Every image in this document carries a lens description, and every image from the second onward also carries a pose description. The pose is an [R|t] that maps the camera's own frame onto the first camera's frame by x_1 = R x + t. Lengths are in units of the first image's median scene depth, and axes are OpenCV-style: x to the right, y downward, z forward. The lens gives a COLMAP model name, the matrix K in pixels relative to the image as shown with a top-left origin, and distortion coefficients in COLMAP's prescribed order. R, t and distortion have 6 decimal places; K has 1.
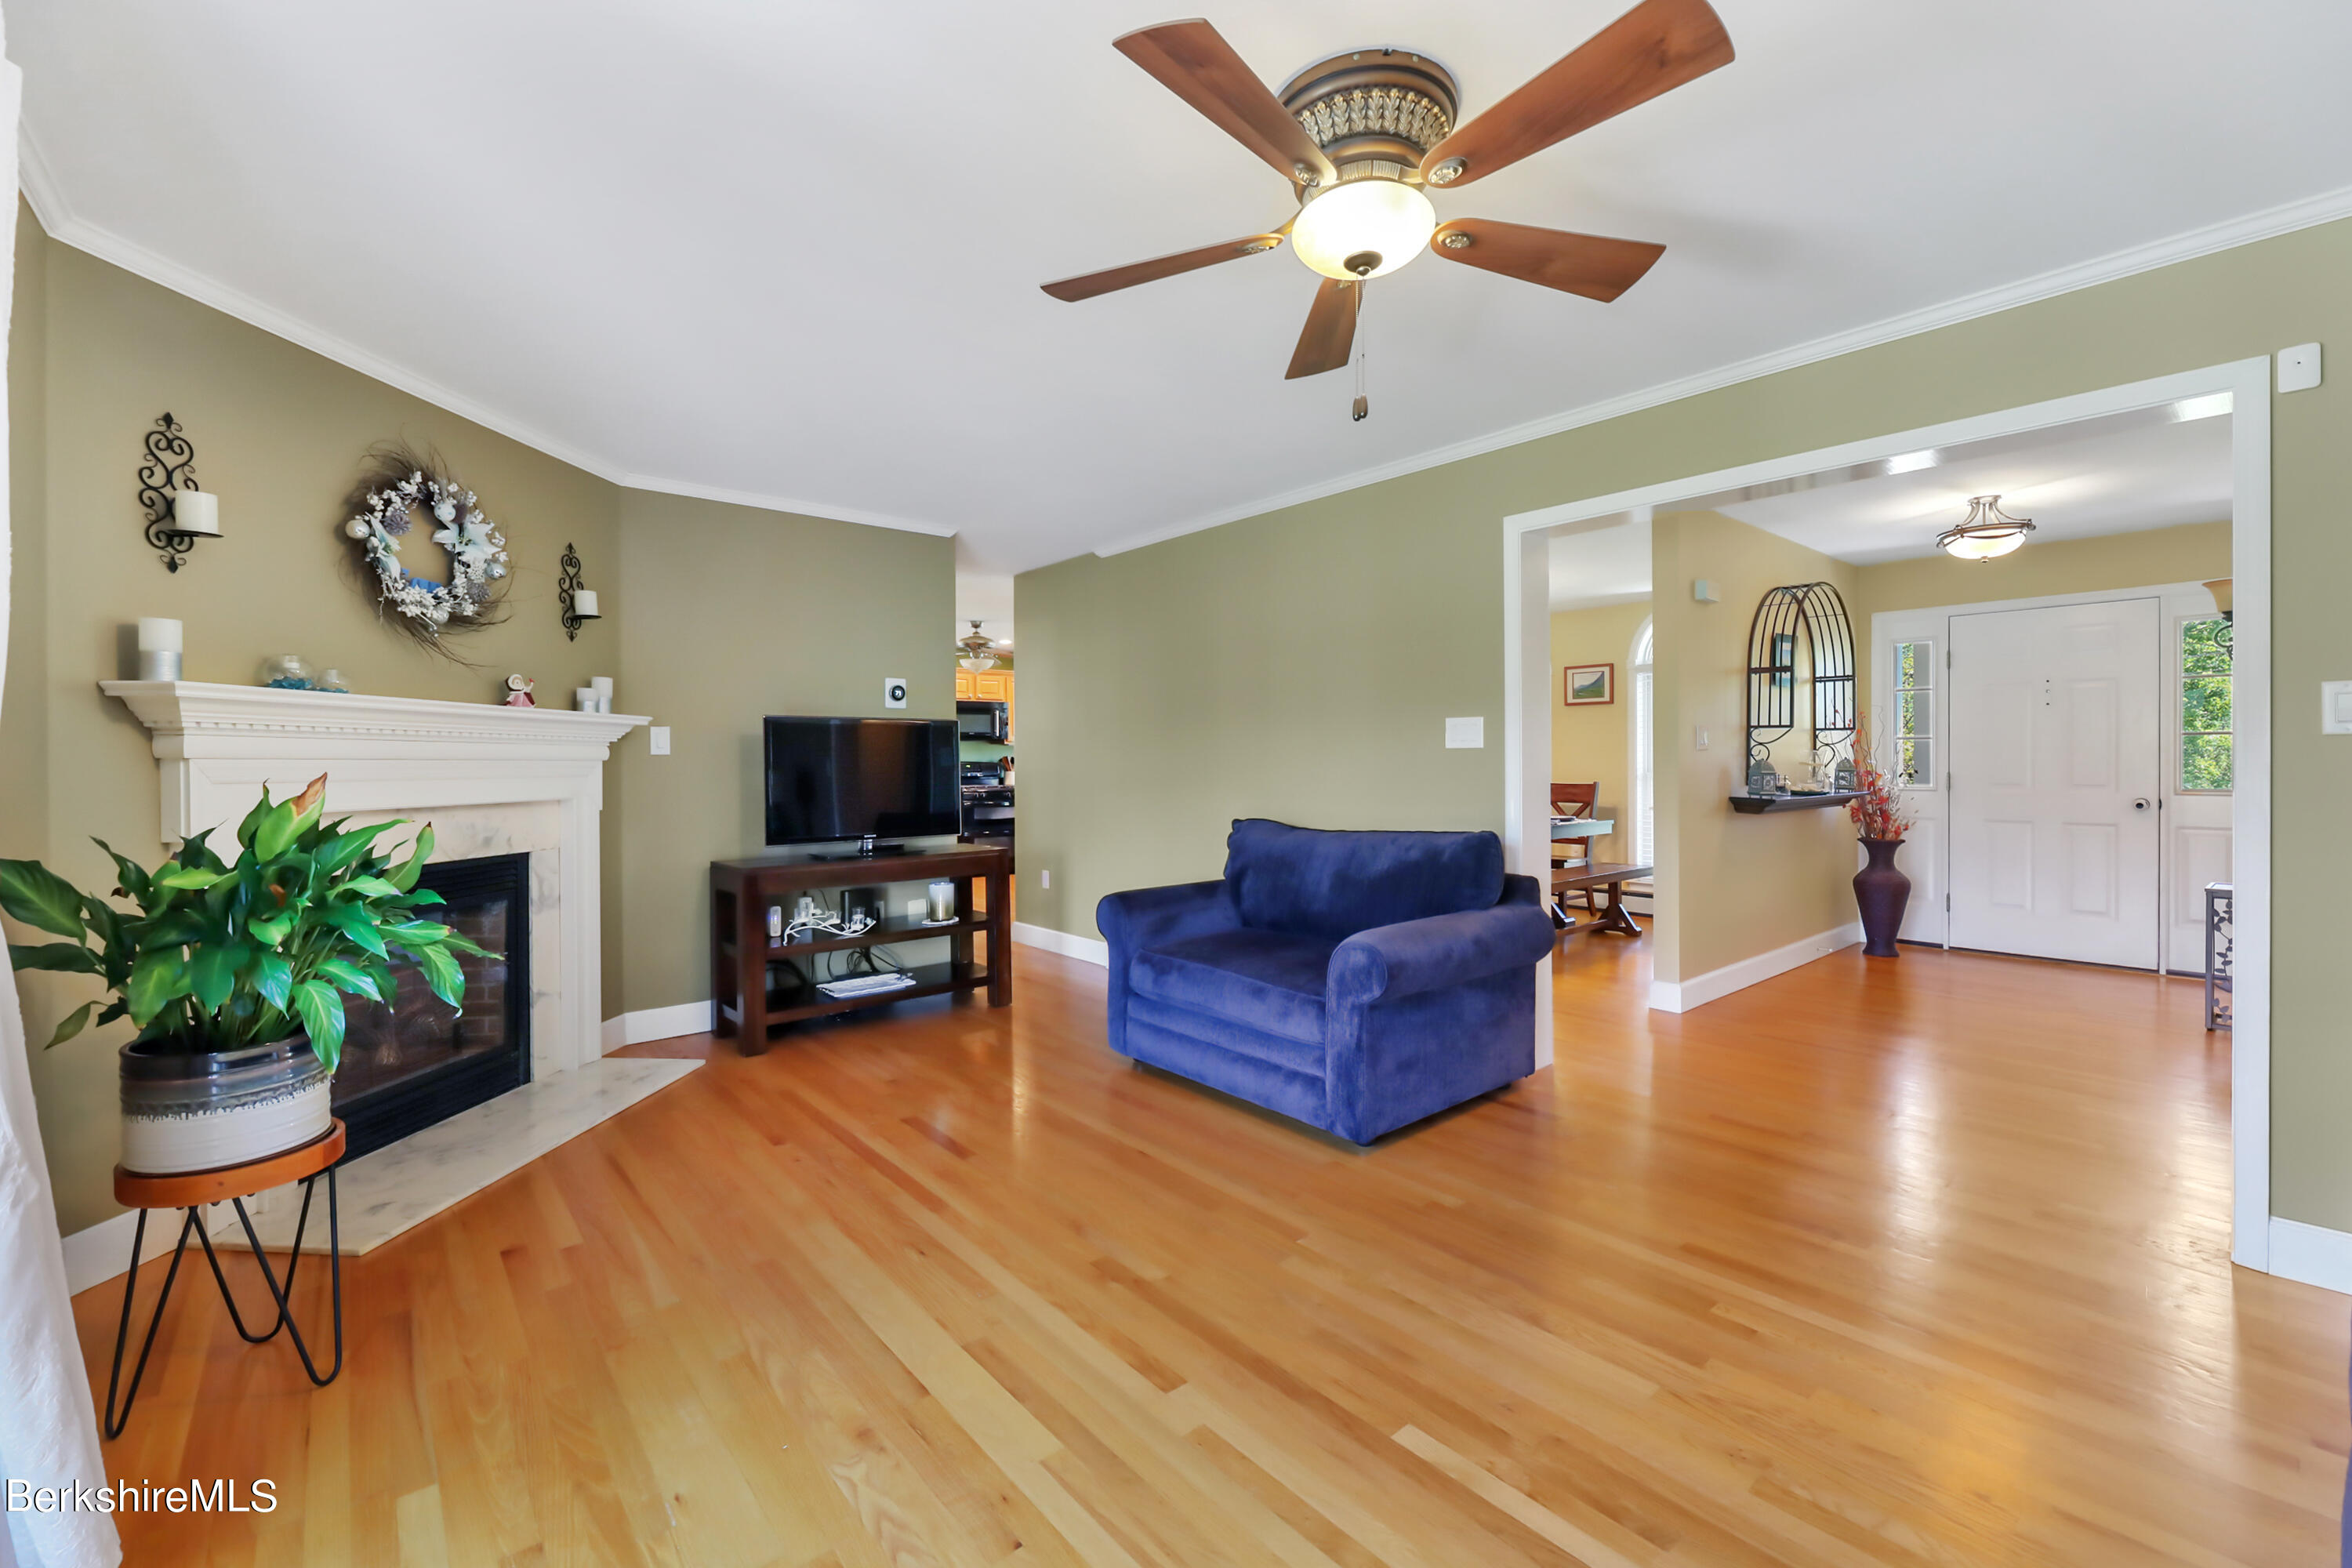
lens RADIAL K [[989.1, 0, 1173.9], [0, 989.1, 773.3], [0, 0, 1]] dist [-0.002067, -0.000297]
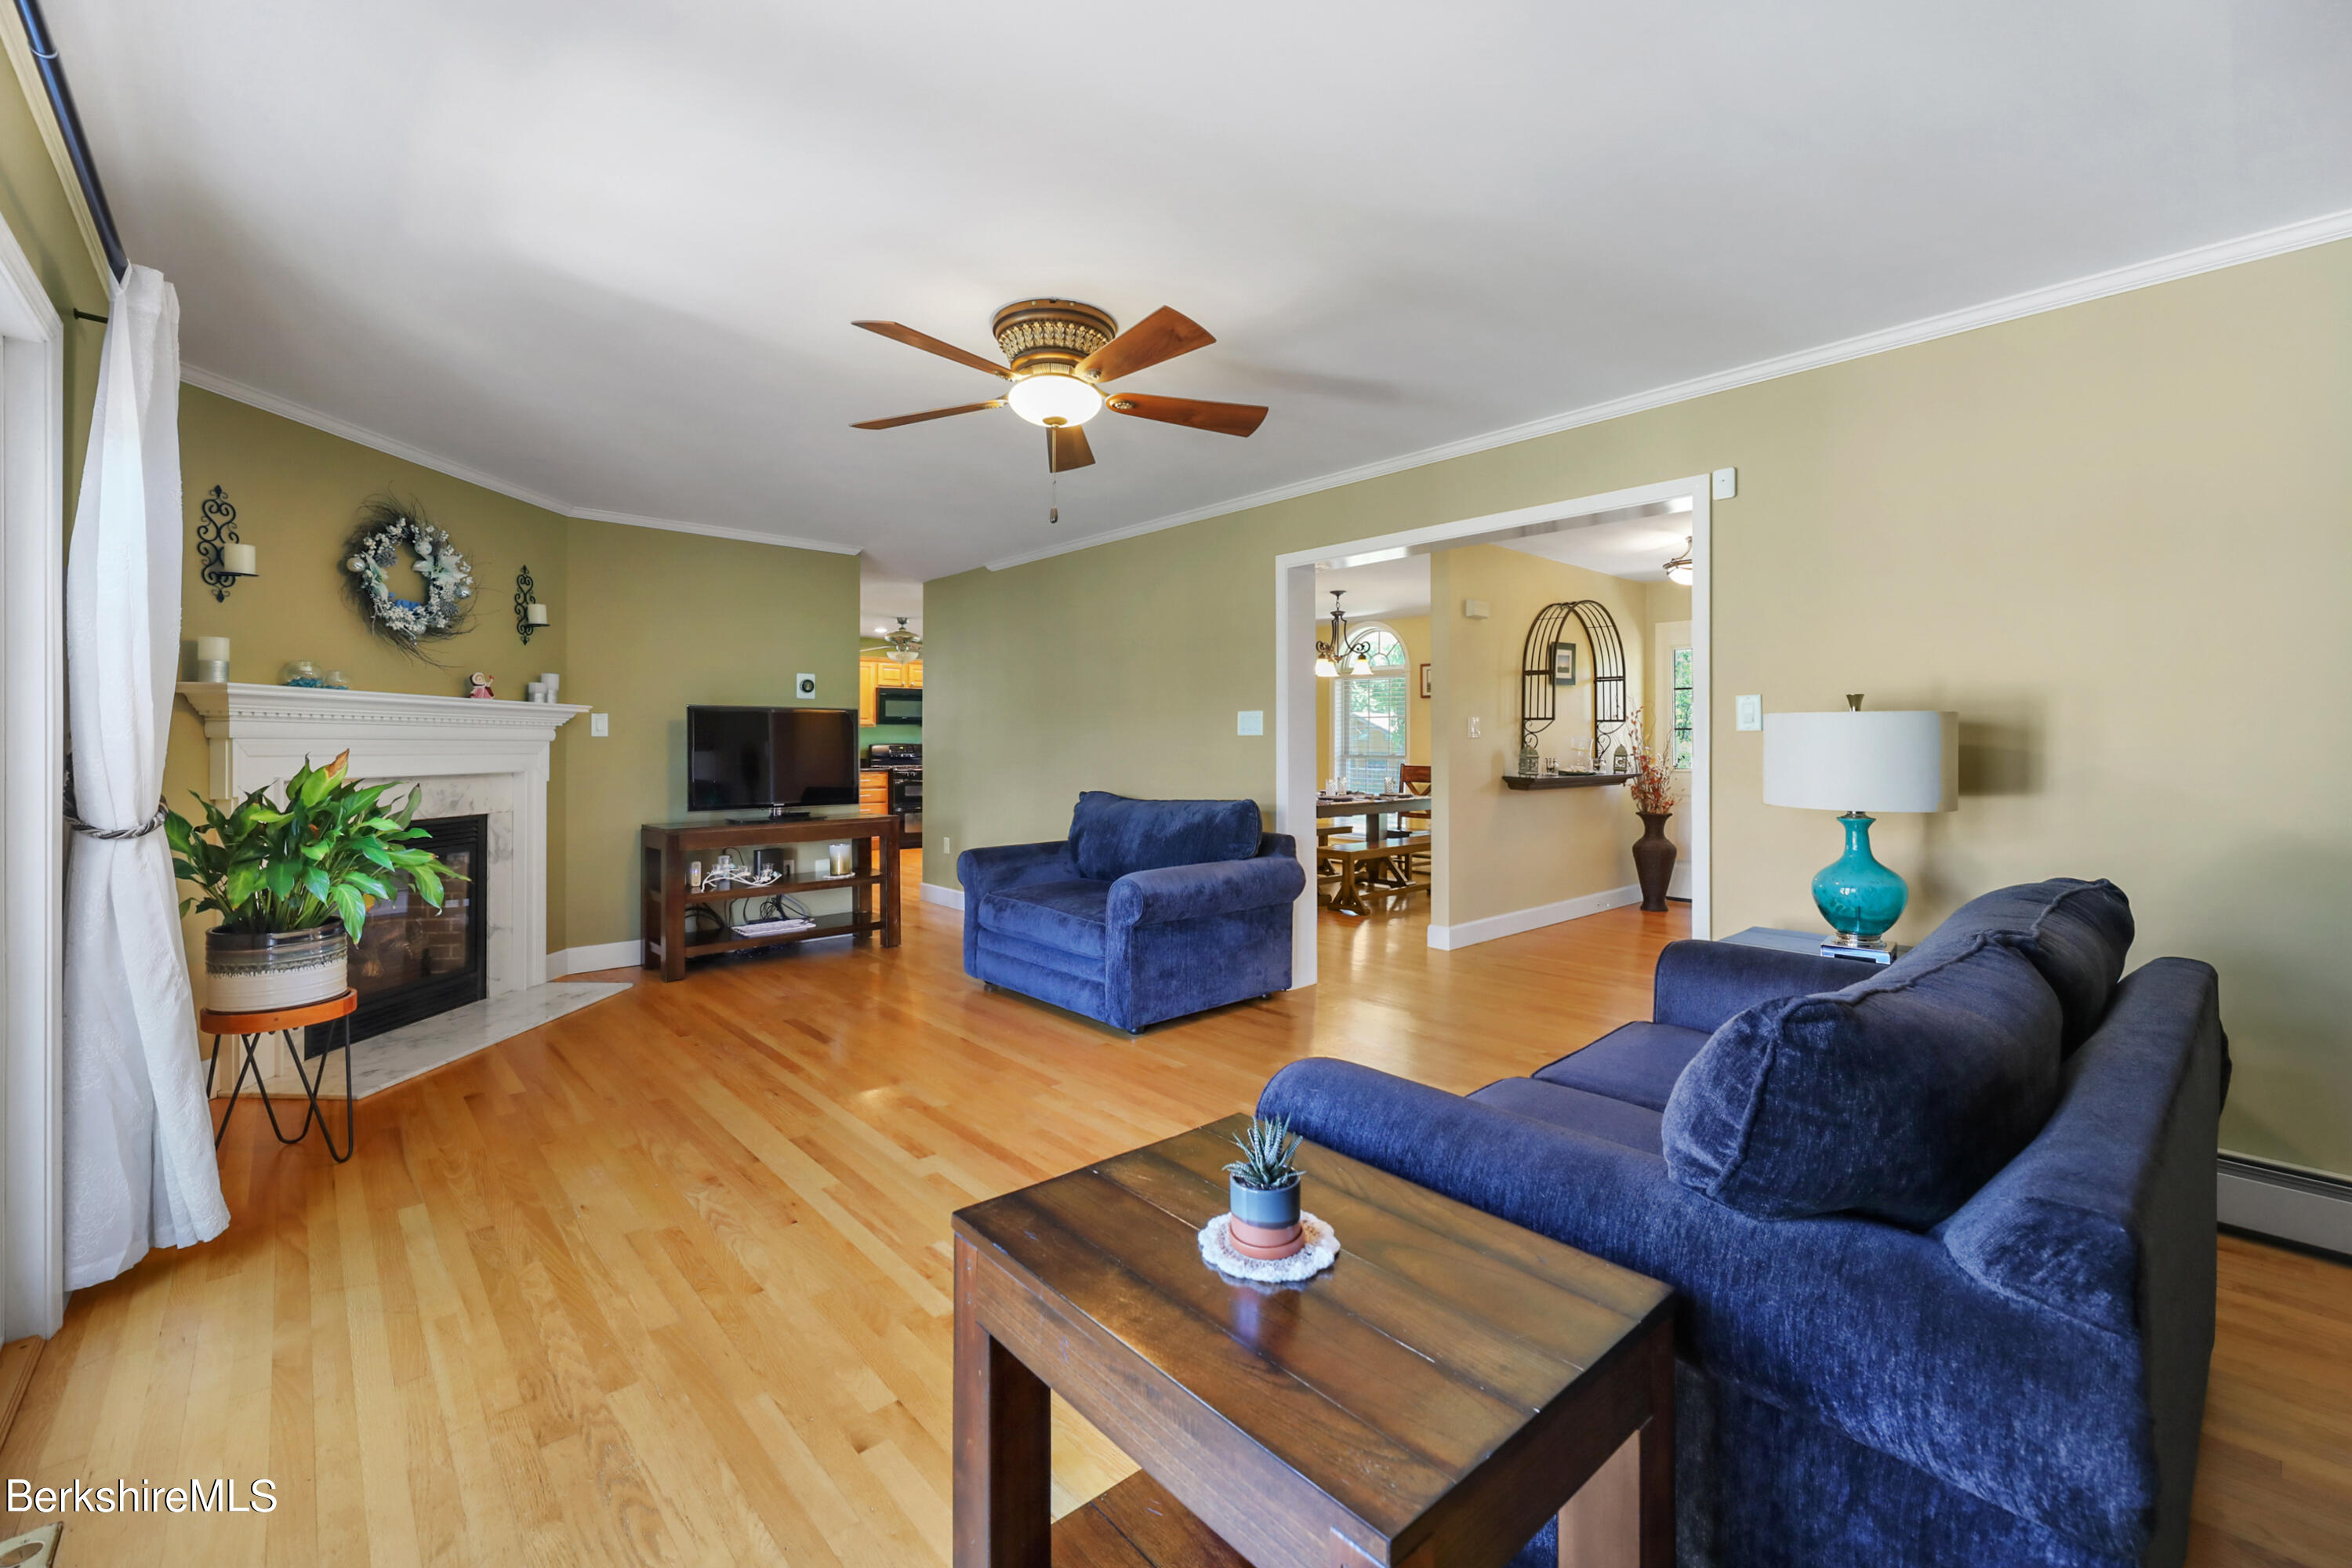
lens RADIAL K [[989.1, 0, 1206.7], [0, 989.1, 749.2], [0, 0, 1]] dist [-0.002067, -0.000297]
pose [[0.998592, 0.005676, 0.052743, 0.223090], [-0.005262, 0.999954, -0.007971, 0.003213], [-0.052786, 0.007682, 0.998576, -0.349366]]
